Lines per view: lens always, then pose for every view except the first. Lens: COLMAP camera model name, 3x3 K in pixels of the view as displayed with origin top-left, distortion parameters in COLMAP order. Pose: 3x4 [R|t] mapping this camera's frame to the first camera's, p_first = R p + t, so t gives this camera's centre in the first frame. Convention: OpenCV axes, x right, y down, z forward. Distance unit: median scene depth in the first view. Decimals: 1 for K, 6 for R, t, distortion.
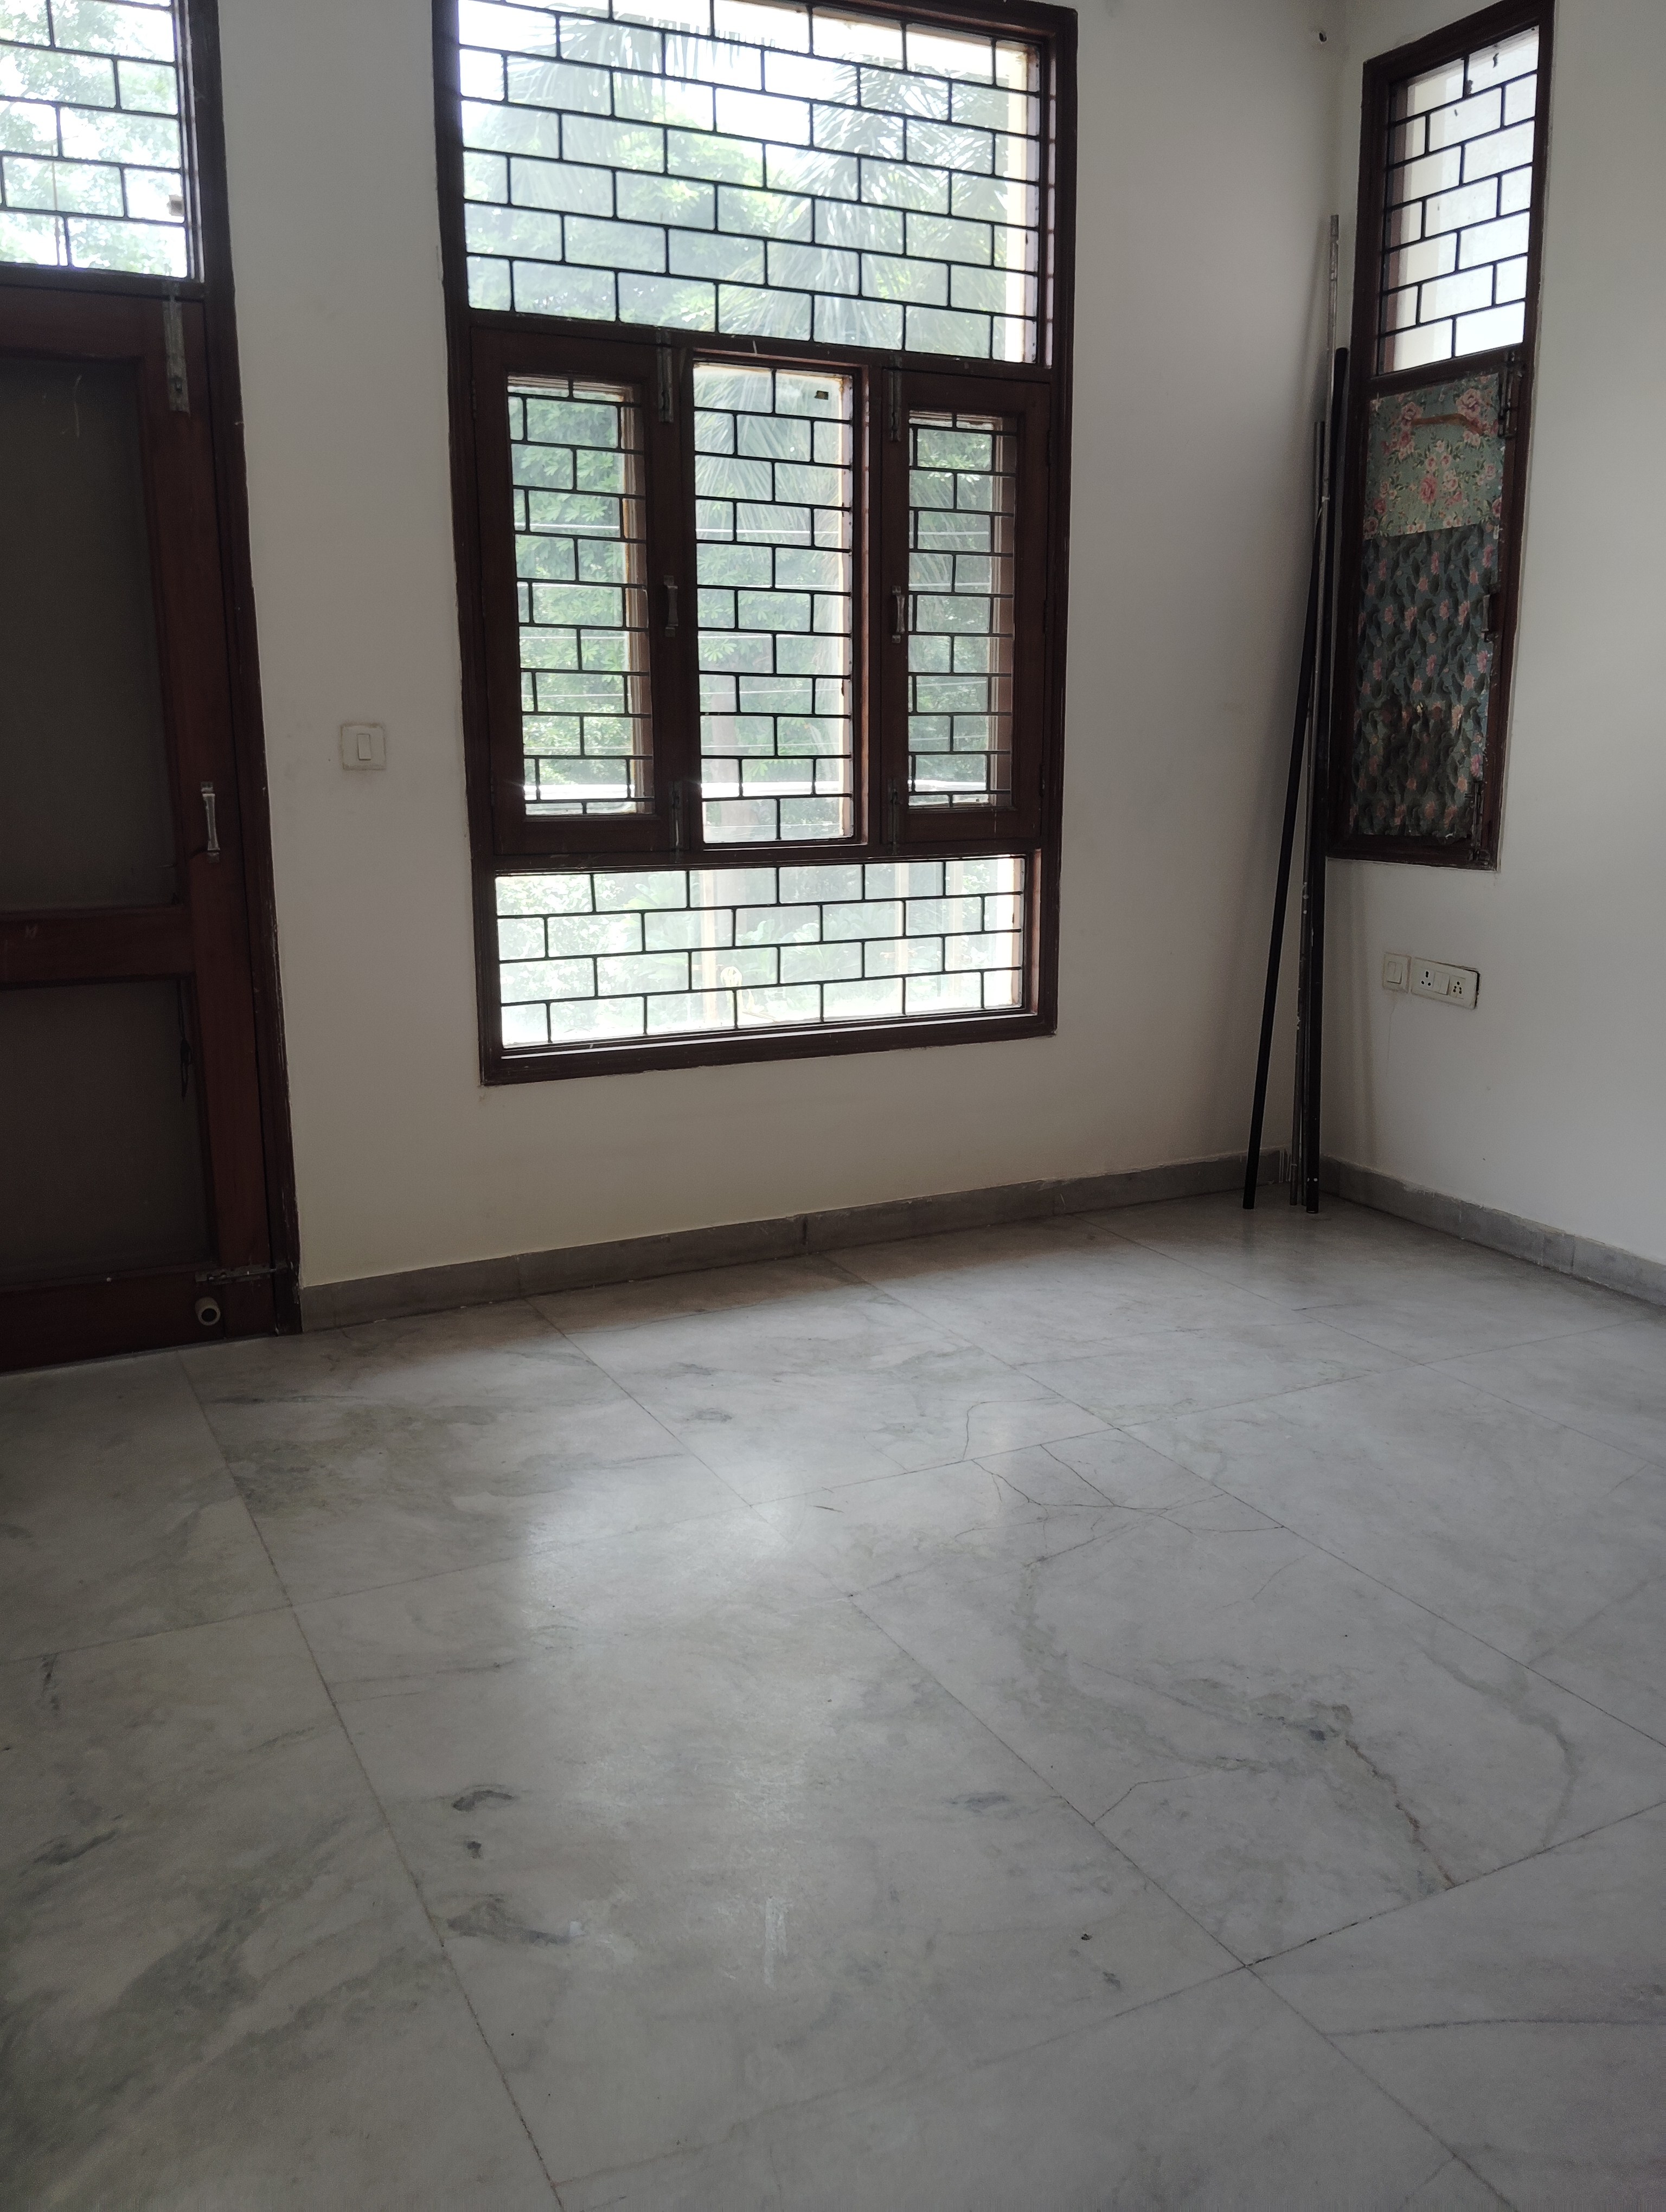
lens RADIAL K [[1794.3, 0, 833.0], [0, 1794.3, 1106.0], [0, 0, 1]] dist [0.088100, -0.184404]
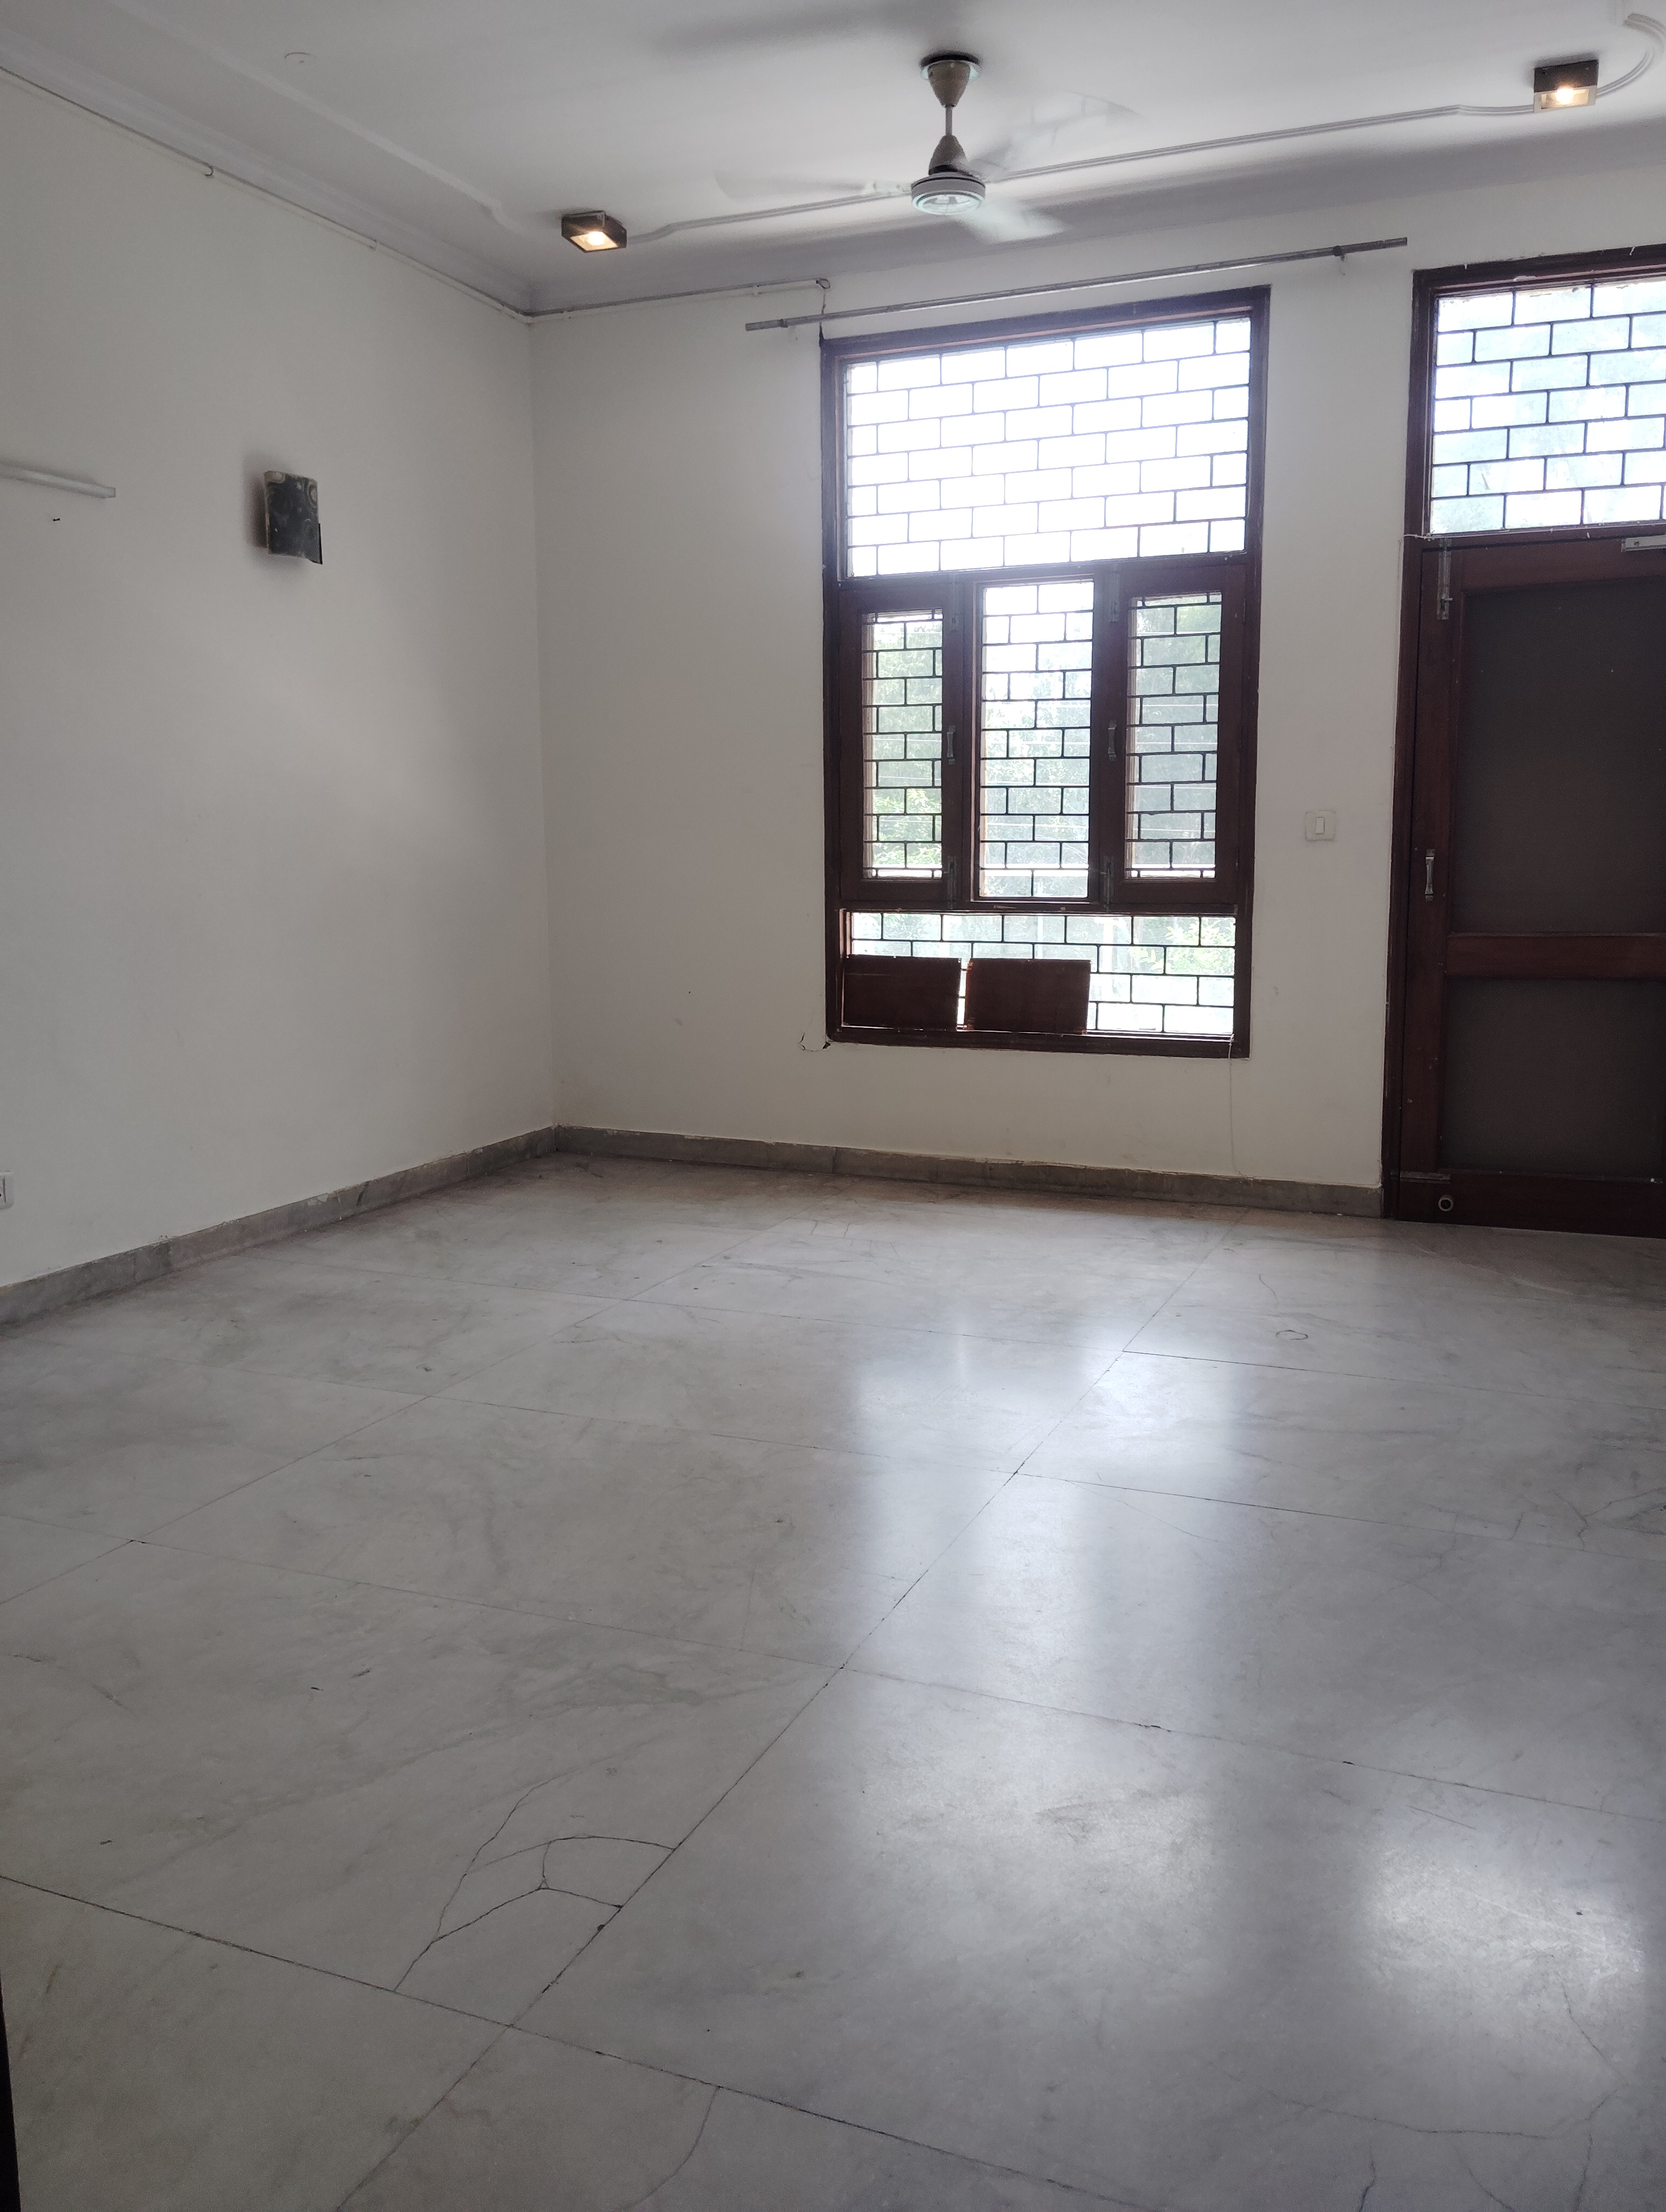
lens RADIAL K [[1794.3, 0, 833.0], [0, 1794.3, 1106.0], [0, 0, 1]] dist [0.088100, -0.184404]
pose [[0.627239, 0.120752, -0.769409, 1.032687], [-0.154269, 0.987596, 0.029232, 0.000585], [0.763395, 0.100360, 0.638087, -0.038076]]
